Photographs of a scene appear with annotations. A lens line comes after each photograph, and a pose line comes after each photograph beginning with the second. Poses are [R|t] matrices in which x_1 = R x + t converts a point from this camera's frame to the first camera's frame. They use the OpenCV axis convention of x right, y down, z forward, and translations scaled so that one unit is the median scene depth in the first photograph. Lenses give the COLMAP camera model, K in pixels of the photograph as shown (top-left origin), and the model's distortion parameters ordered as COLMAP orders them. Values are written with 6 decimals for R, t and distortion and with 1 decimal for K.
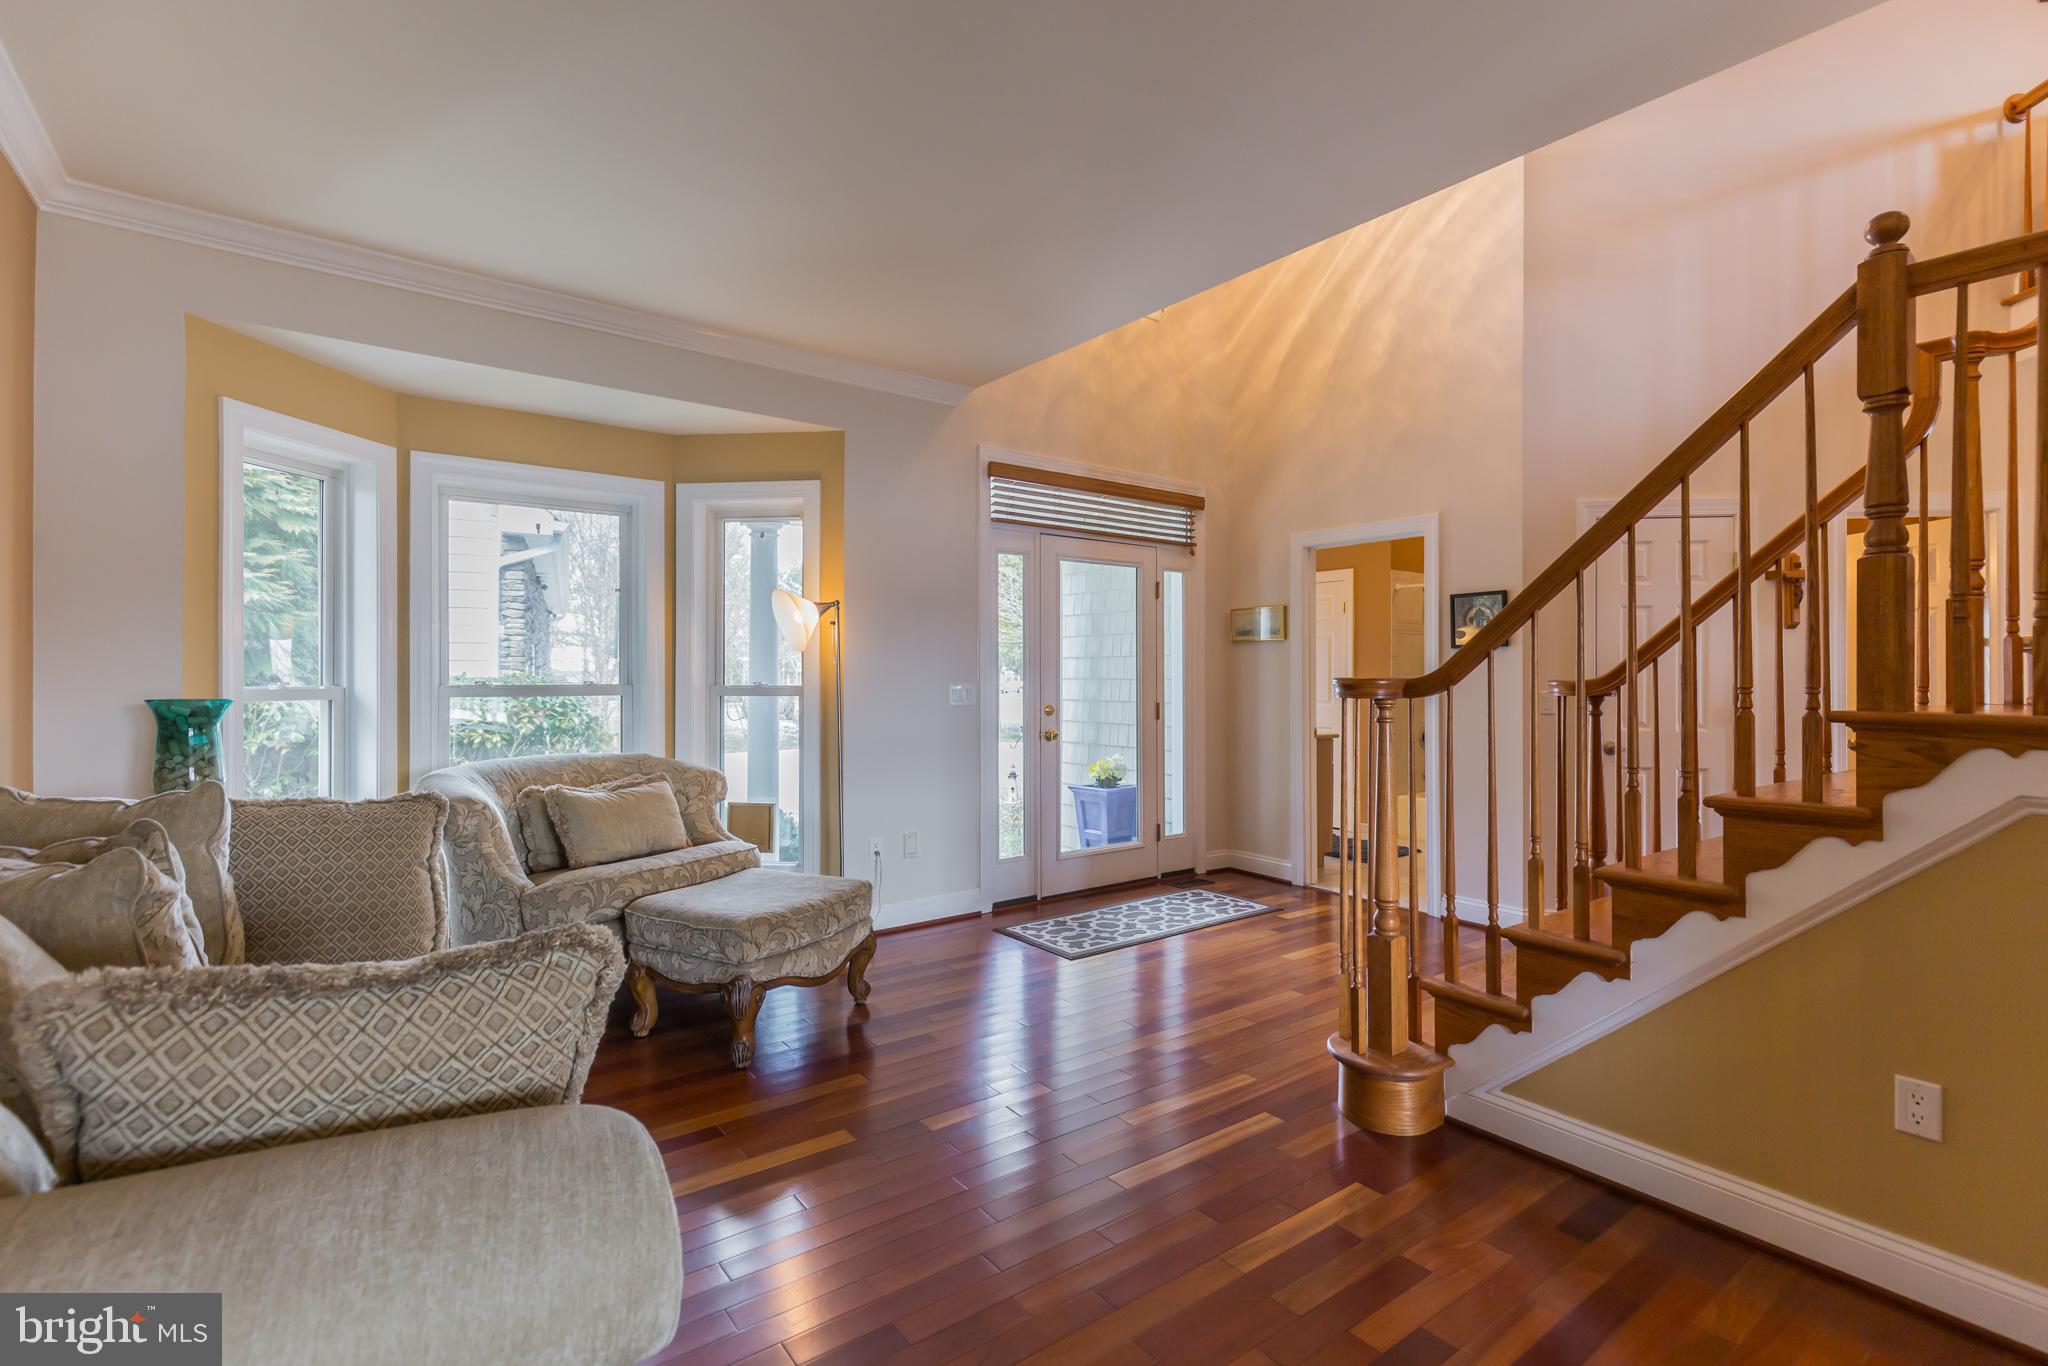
lens RADIAL K [[942.3, 0, 1020.8], [0, 942.3, 677.5], [0, 0, 1]] dist [0.011030, -0.000665]
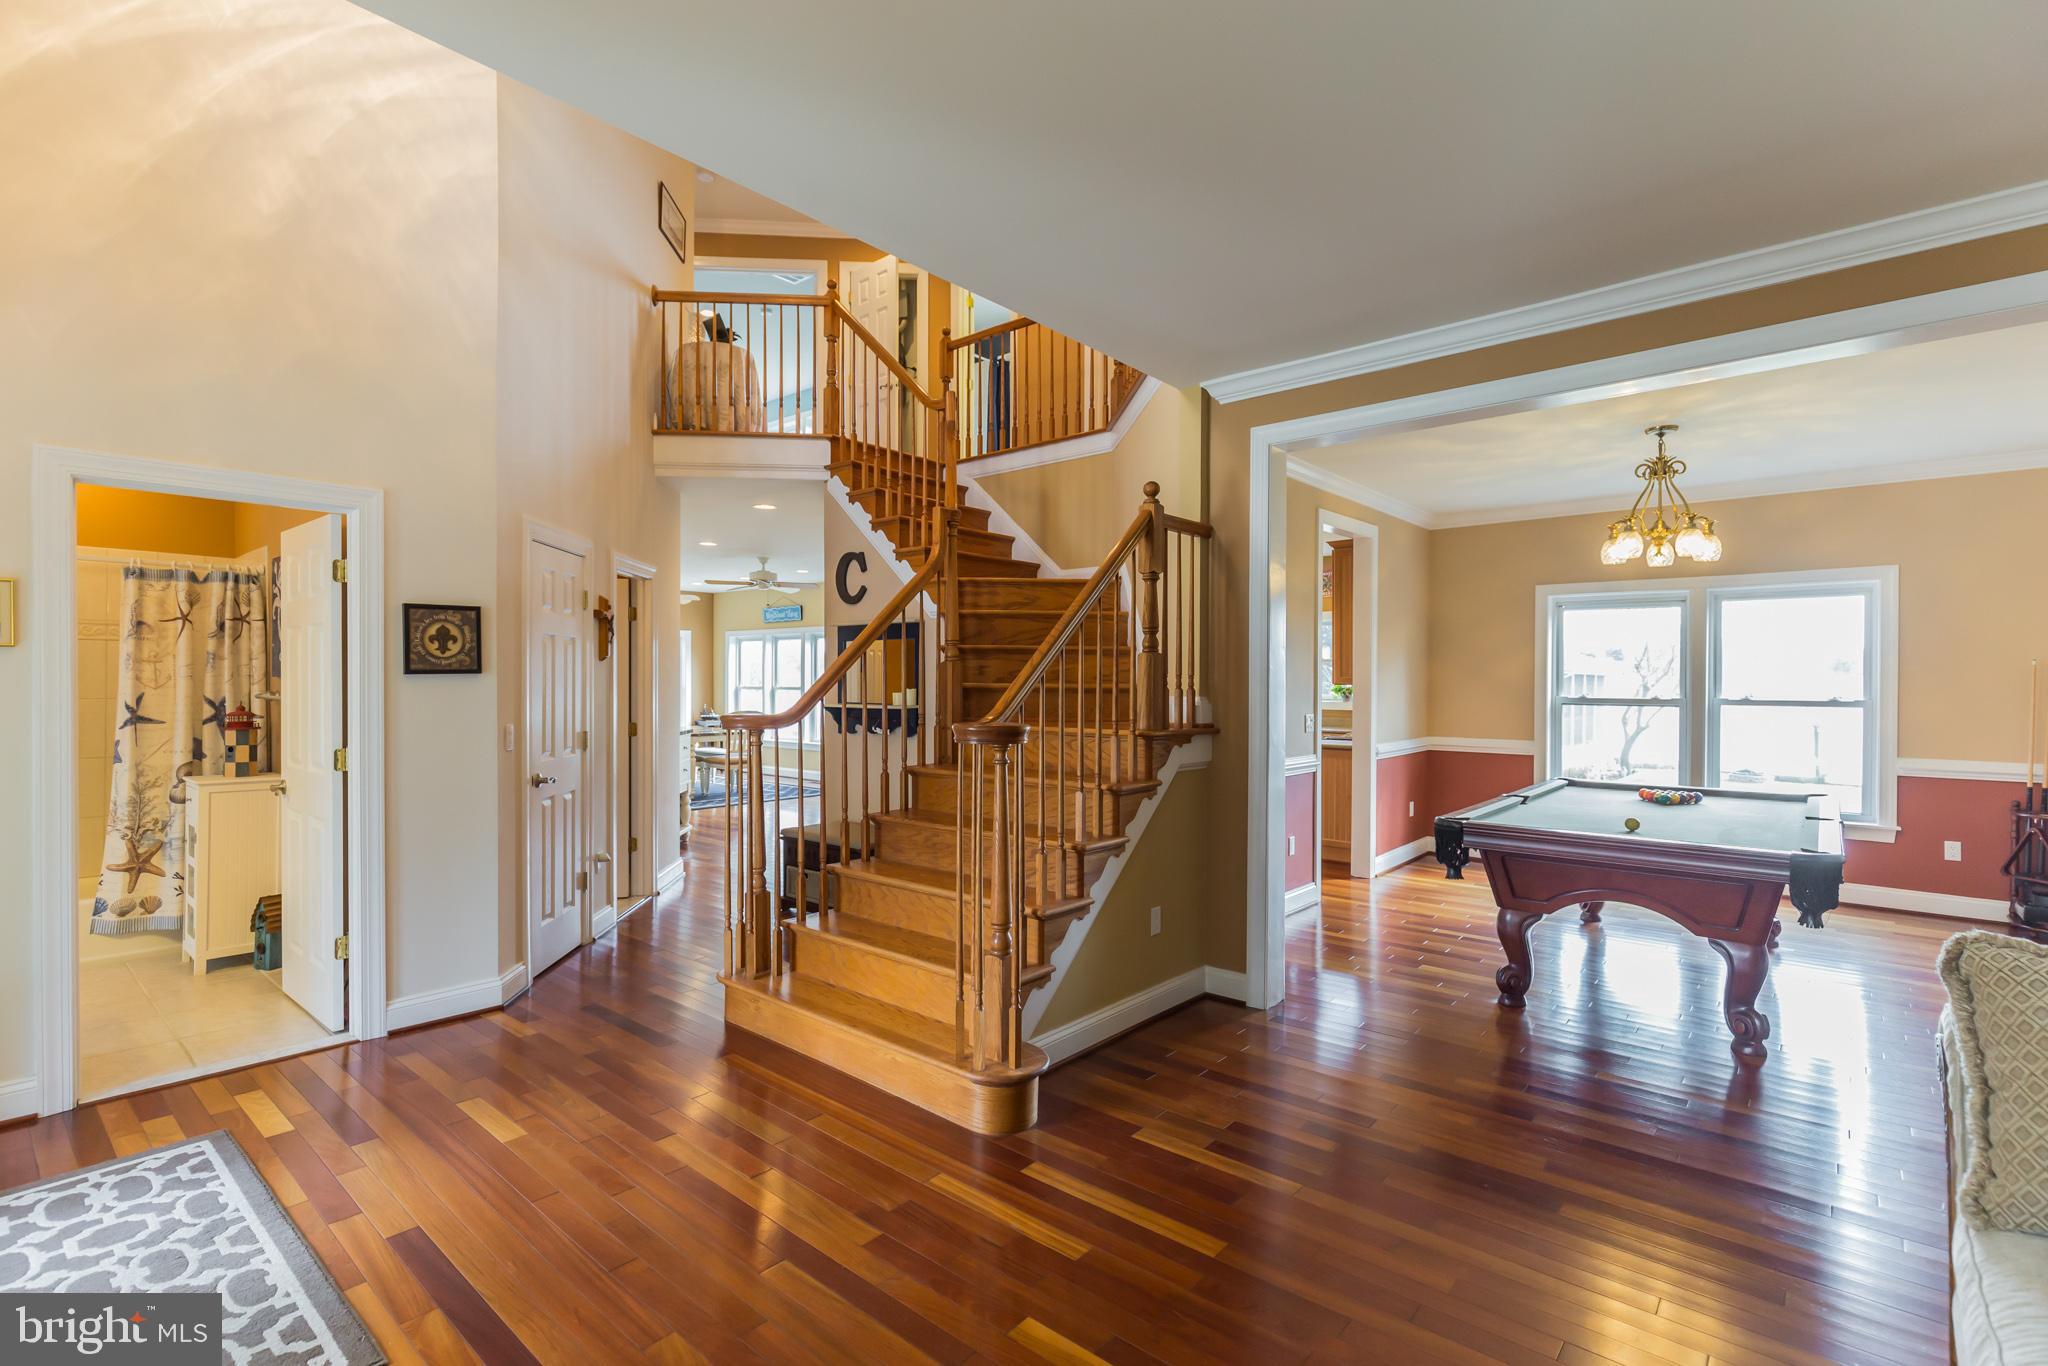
lens RADIAL K [[942.3, 0, 1028.1], [0, 942.3, 689.8], [0, 0, 1]] dist [0.011030, -0.000665]
pose [[-0.207600, -0.010013, 0.978163, -0.807495], [-0.003671, 0.999949, 0.009457, -0.056050], [-0.978207, -0.001627, -0.207626, 1.373758]]
